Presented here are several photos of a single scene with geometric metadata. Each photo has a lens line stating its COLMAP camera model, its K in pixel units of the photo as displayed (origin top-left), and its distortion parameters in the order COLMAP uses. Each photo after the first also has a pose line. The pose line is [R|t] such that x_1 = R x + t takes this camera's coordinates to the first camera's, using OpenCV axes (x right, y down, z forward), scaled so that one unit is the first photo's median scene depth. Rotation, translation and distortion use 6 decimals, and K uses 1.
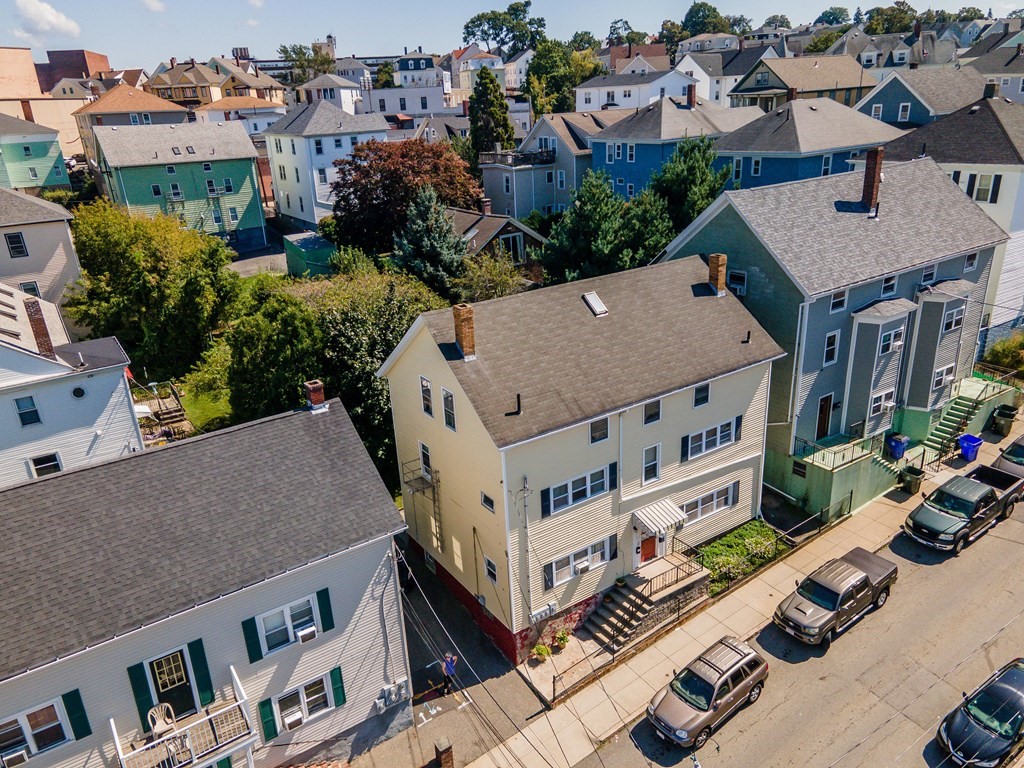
lens RADIAL K [[747.0, 0, 507.5], [0, 747.0, 393.9], [0, 0, 1]] dist [0.037005, -0.009964]
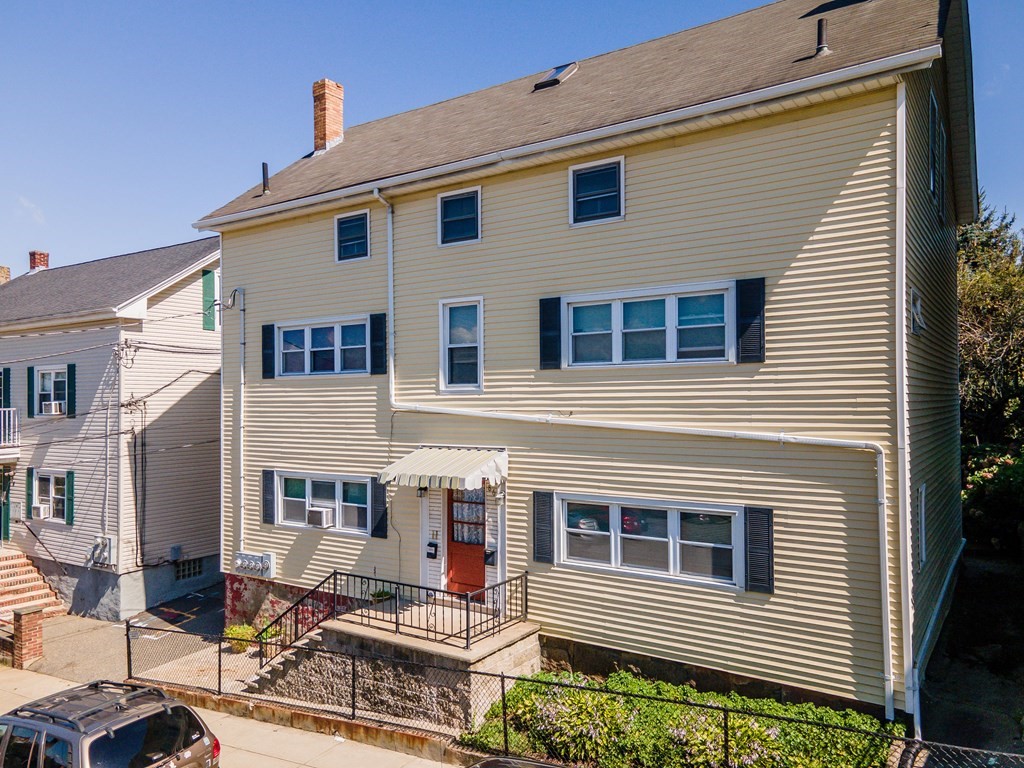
lens RADIAL K [[747.0, 0, 507.5], [0, 747.0, 393.9], [0, 0, 1]] dist [0.037005, -0.009964]
pose [[0.374891, 0.041995, -0.926117, 0.614365], [-0.345236, 0.933446, -0.097424, 0.154008], [0.860389, 0.356252, 0.364438, 0.869036]]
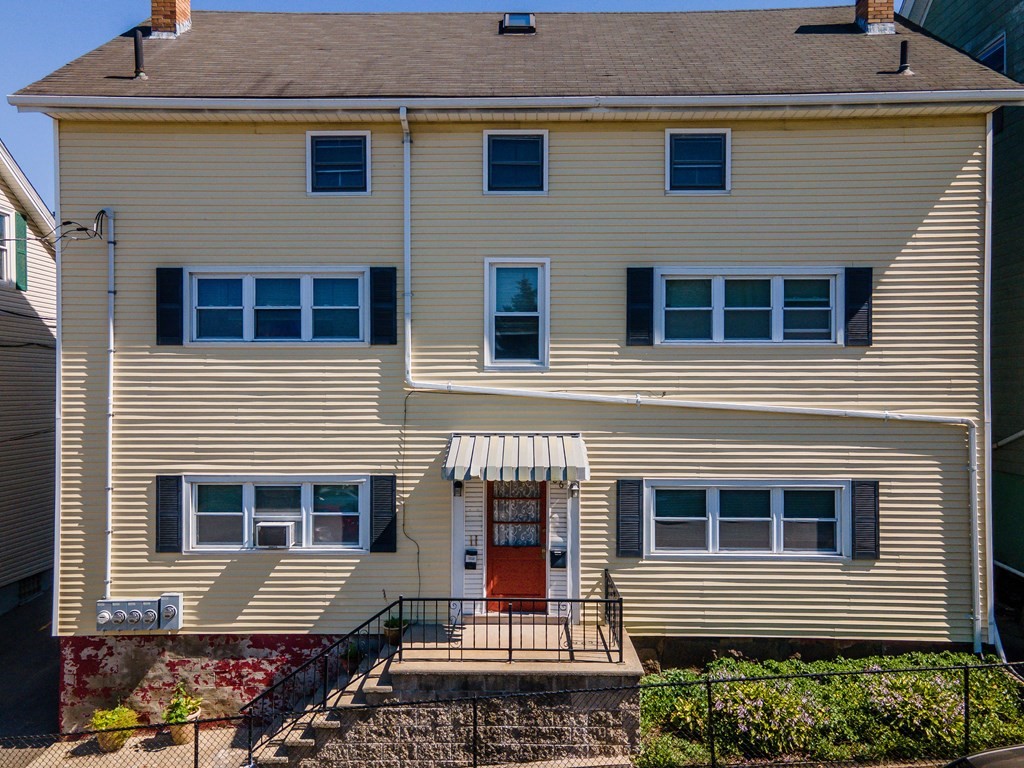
lens RADIAL K [[782.8, 0, 510.3], [0, 782.8, 391.9], [0, 0, 1]] dist [0.037134, 0.005723]
pose [[0.819695, 0.052537, -0.570386, 0.416611], [-0.247573, 0.930465, -0.270080, 0.237475], [0.516535, 0.362595, 0.775704, 0.702943]]
